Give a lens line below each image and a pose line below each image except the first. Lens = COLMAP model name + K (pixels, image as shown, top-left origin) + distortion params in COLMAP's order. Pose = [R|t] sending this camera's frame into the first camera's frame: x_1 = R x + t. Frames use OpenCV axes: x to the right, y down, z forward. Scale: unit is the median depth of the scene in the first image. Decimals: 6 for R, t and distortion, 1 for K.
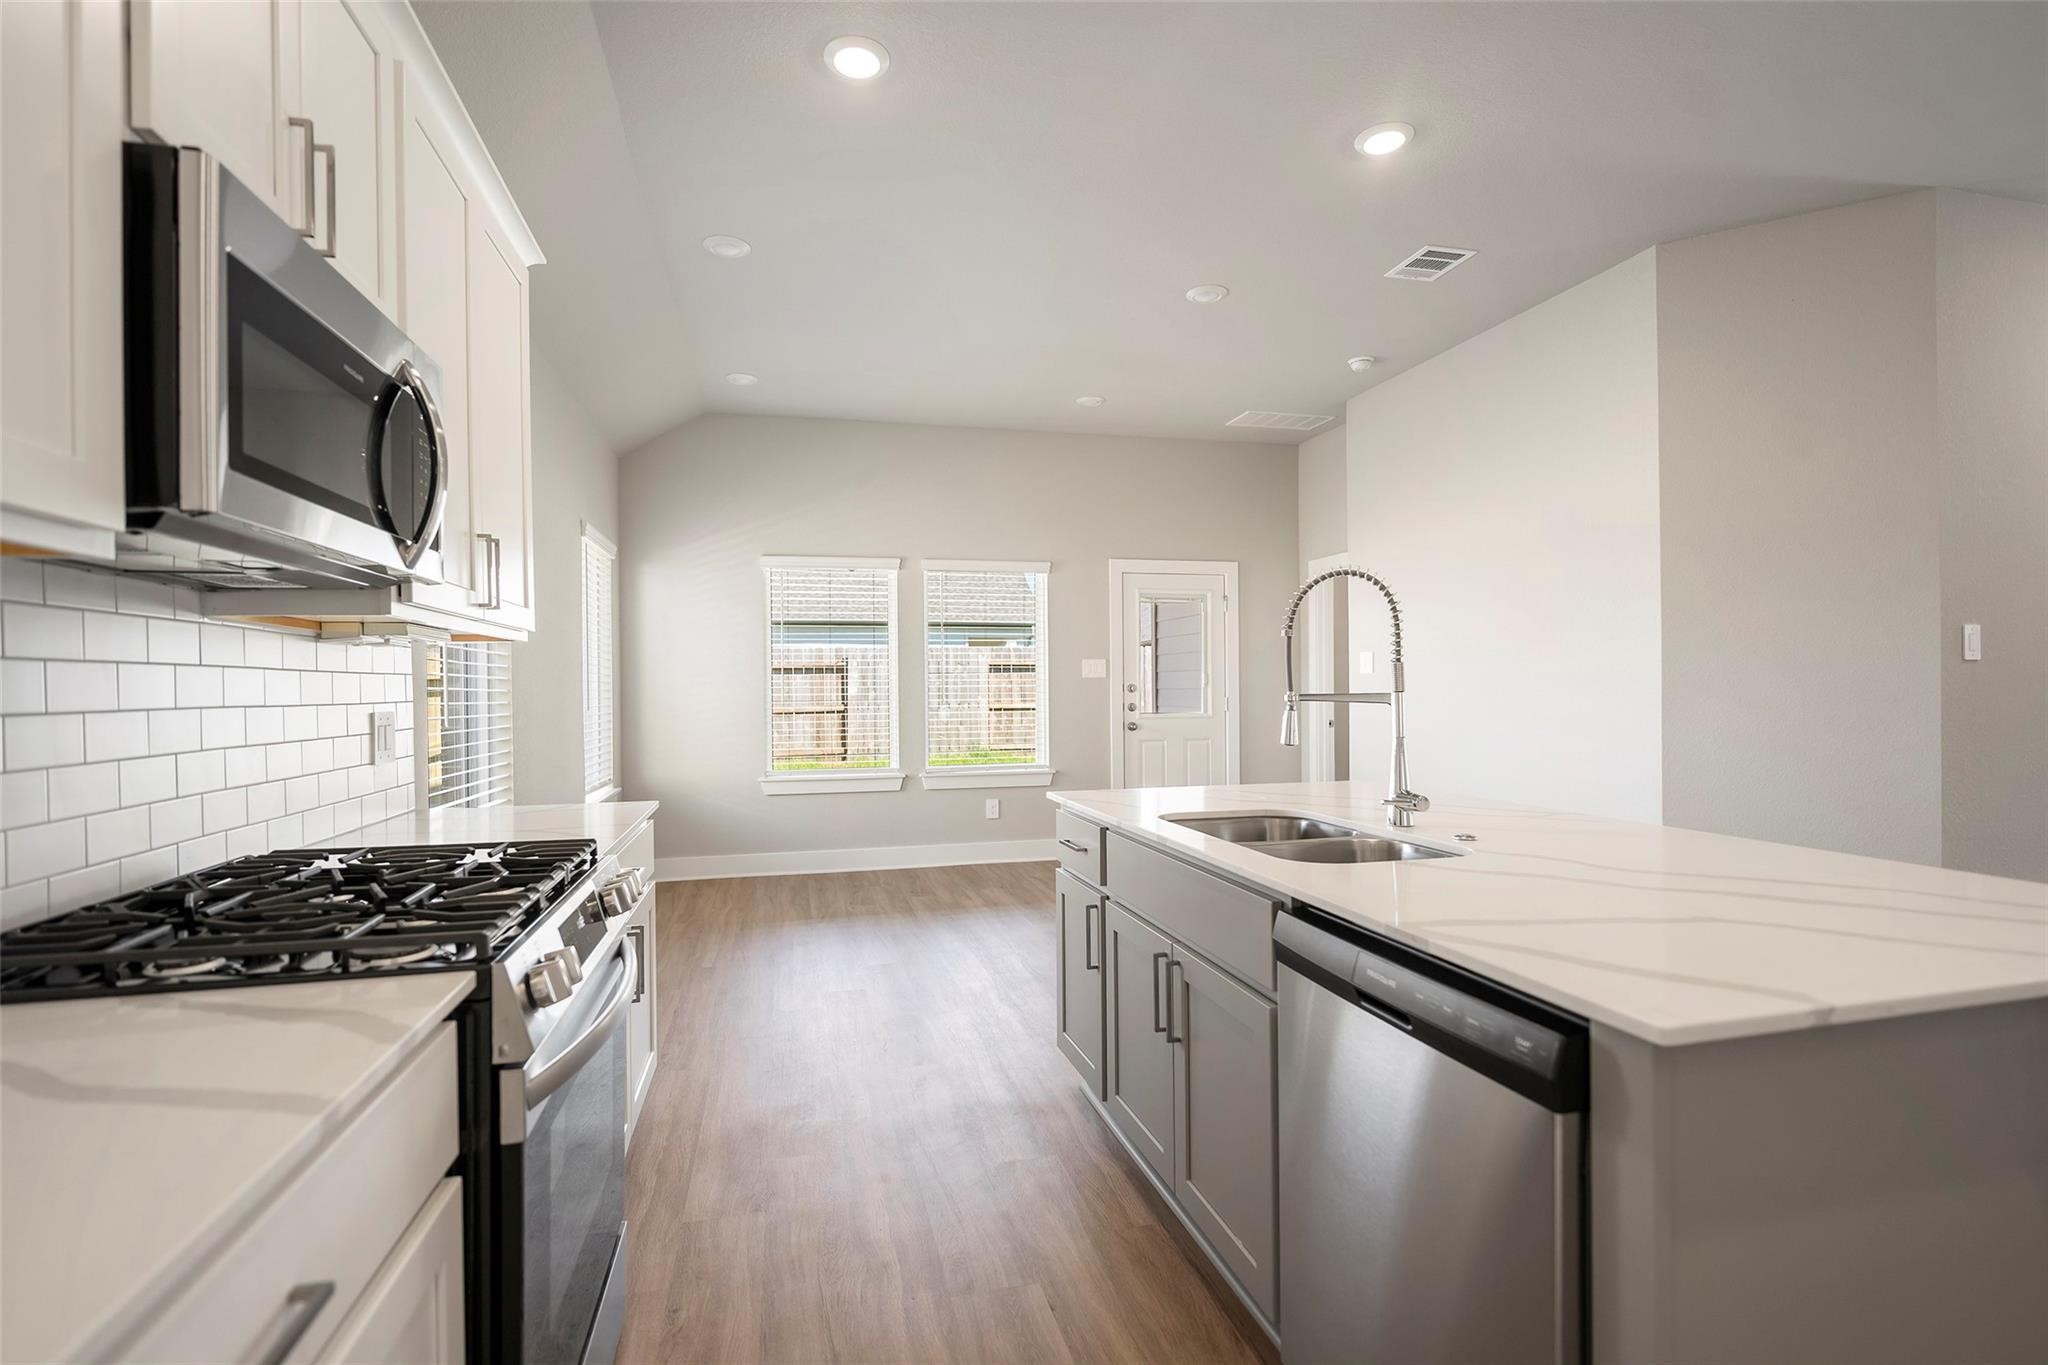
lens RADIAL K [[947.5, 0, 1021.0], [0, 947.5, 684.4], [0, 0, 1]] dist [-0.000008, 0.000023]
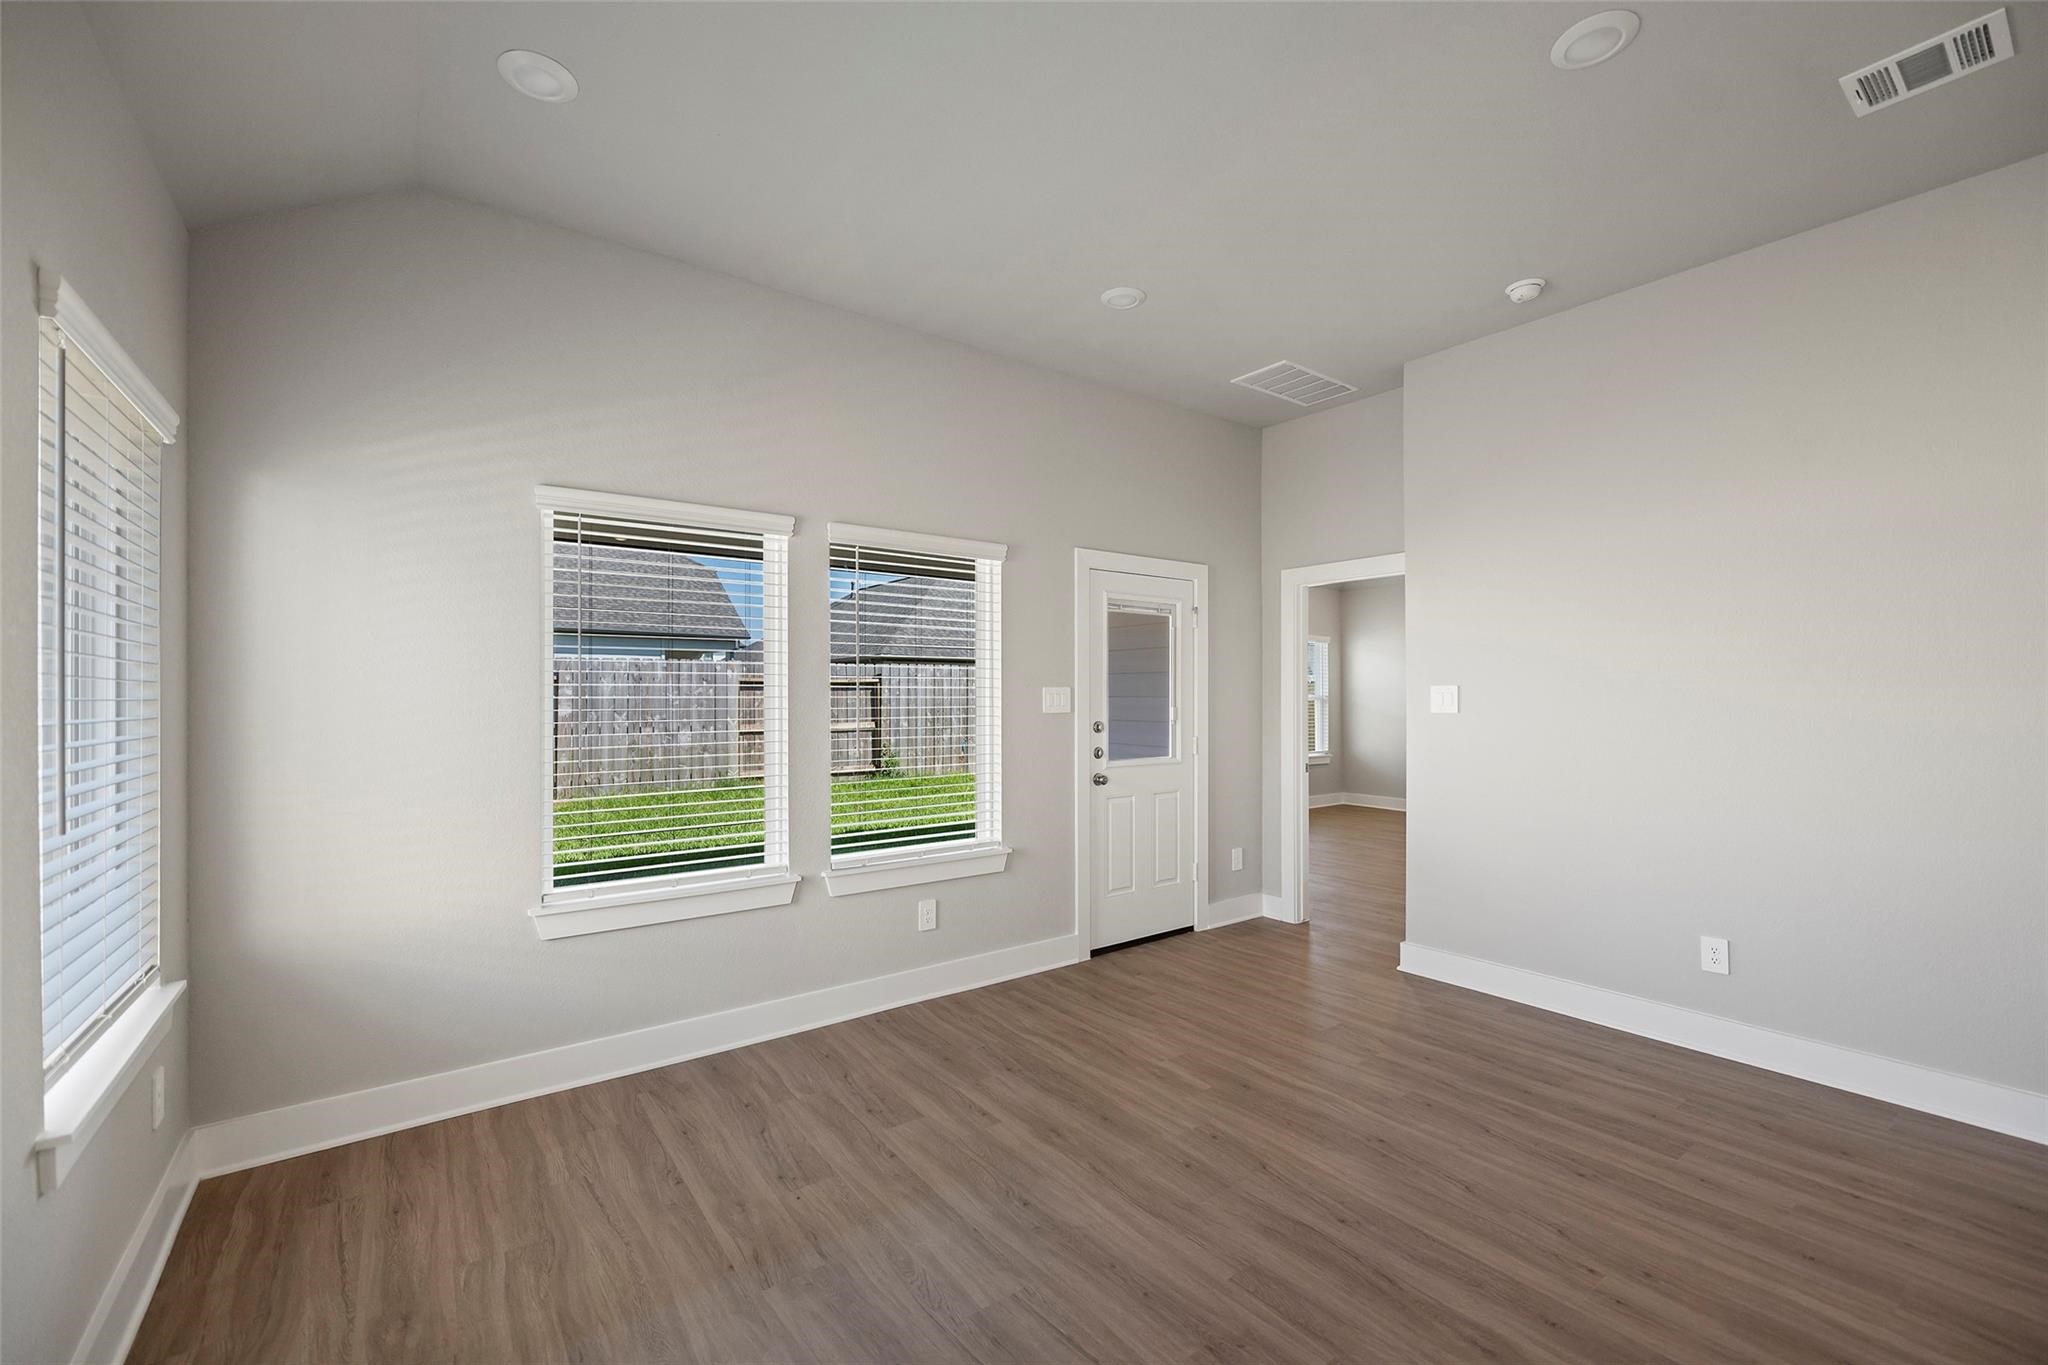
lens RADIAL K [[827.6, 0, 1025.2], [0, 827.6, 691.6], [0, 0, 1]] dist [-0.009816, -0.000097]
pose [[0.924162, 0.008953, 0.381897, -0.191454], [-0.006745, 0.999952, -0.007119, -0.019402], [-0.381942, 0.004003, 0.924178, 0.459440]]
